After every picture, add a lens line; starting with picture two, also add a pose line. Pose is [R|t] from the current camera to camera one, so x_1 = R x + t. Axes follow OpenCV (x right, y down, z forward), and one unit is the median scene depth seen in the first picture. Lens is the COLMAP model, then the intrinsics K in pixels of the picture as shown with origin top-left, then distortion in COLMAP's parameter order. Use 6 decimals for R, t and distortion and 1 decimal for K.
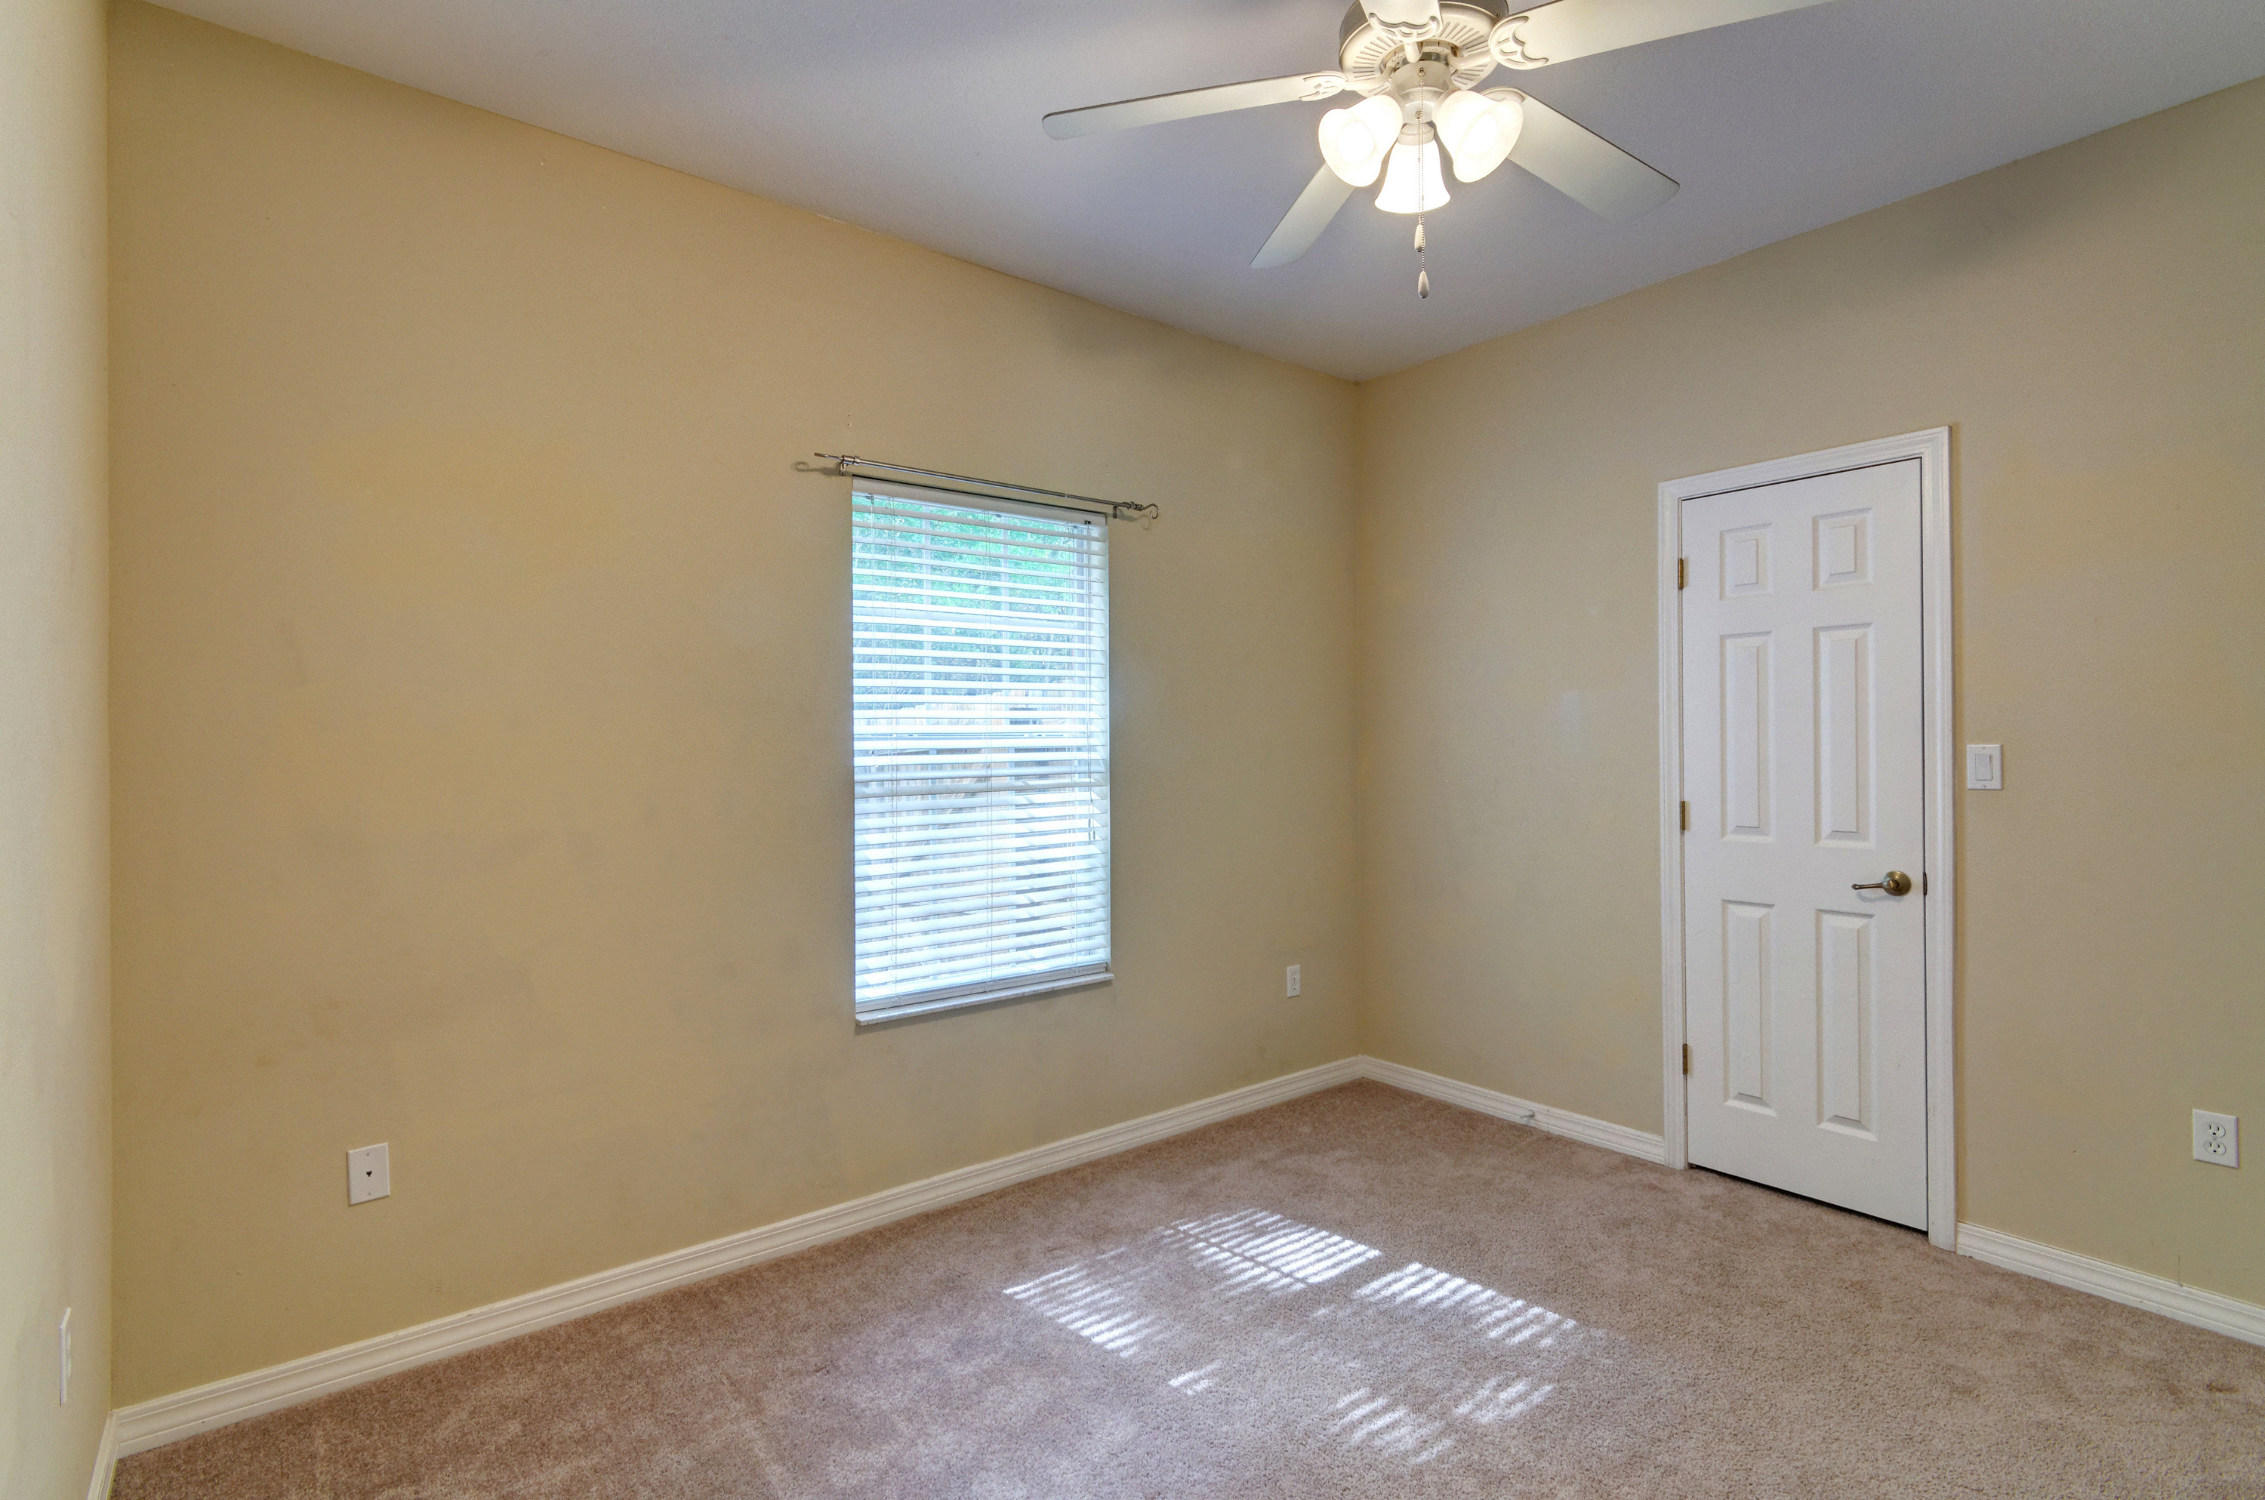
lens RADIAL K [[1086.6, 0, 1116.8], [0, 1086.6, 746.5], [0, 0, 1]] dist [0.011832, -0.002260]
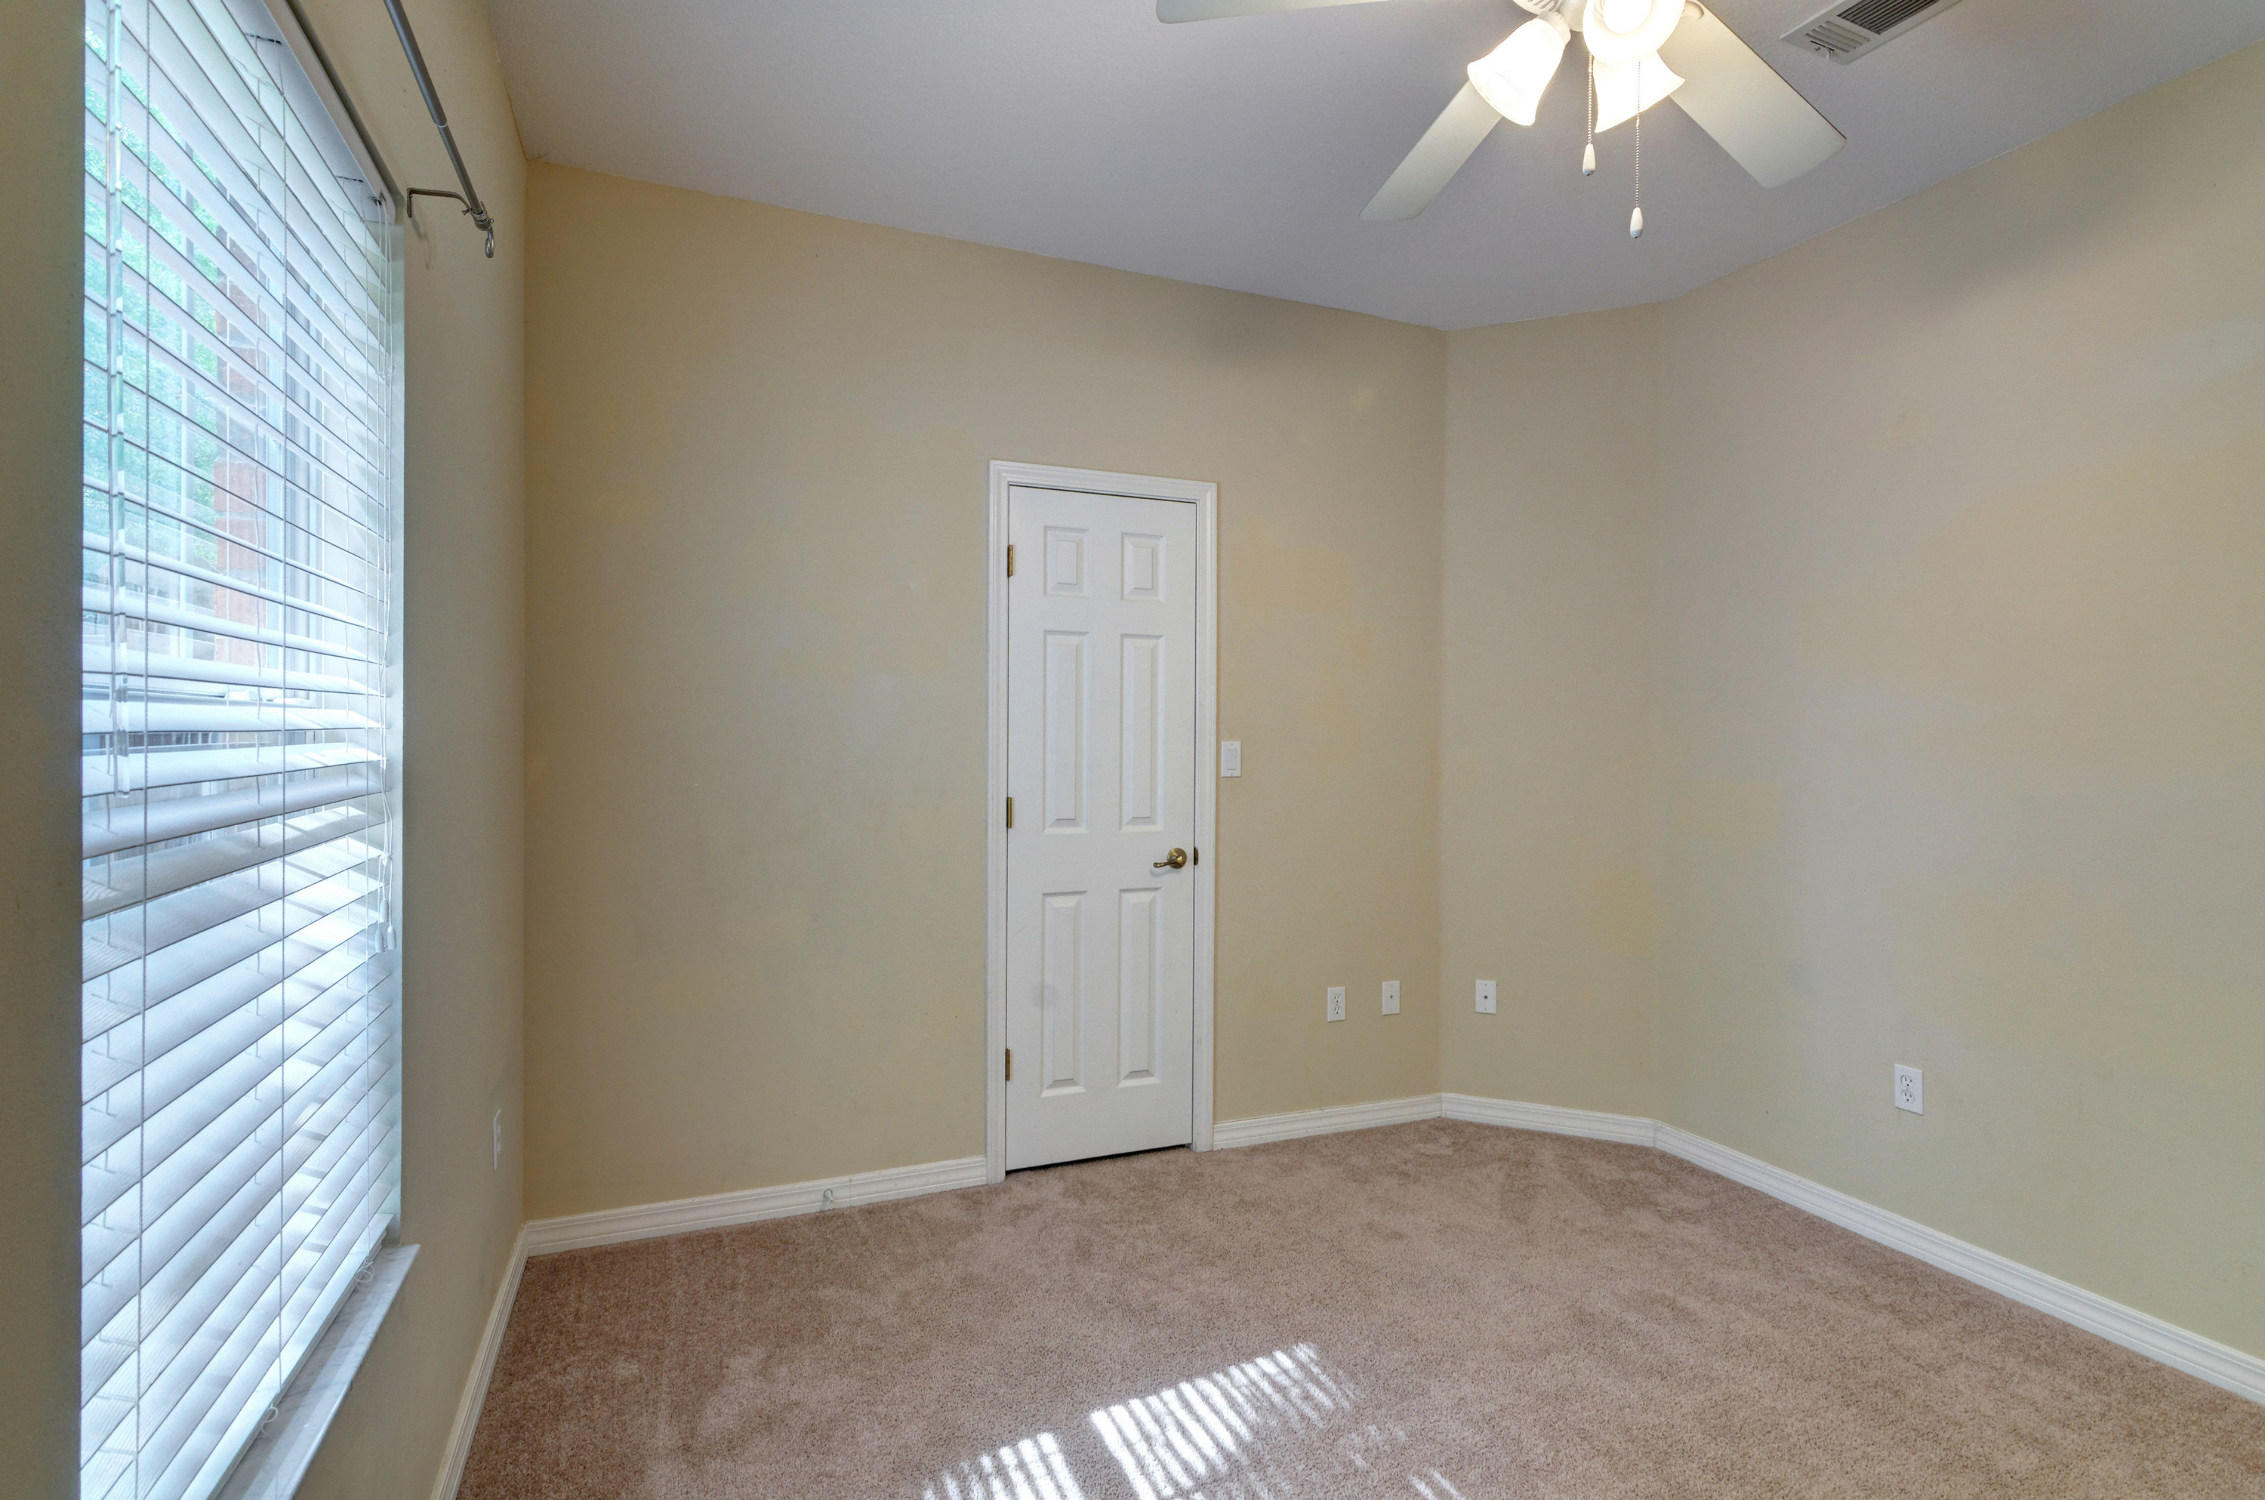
lens RADIAL K [[1086.6, 0, 1124.3], [0, 1086.6, 746.8], [0, 0, 1]] dist [0.011832, -0.002260]
pose [[0.271076, 0.003277, 0.962552, -0.405773], [-0.008994, 0.999959, -0.000871, 0.005767], [-0.962516, -0.008421, 0.271094, 0.688544]]
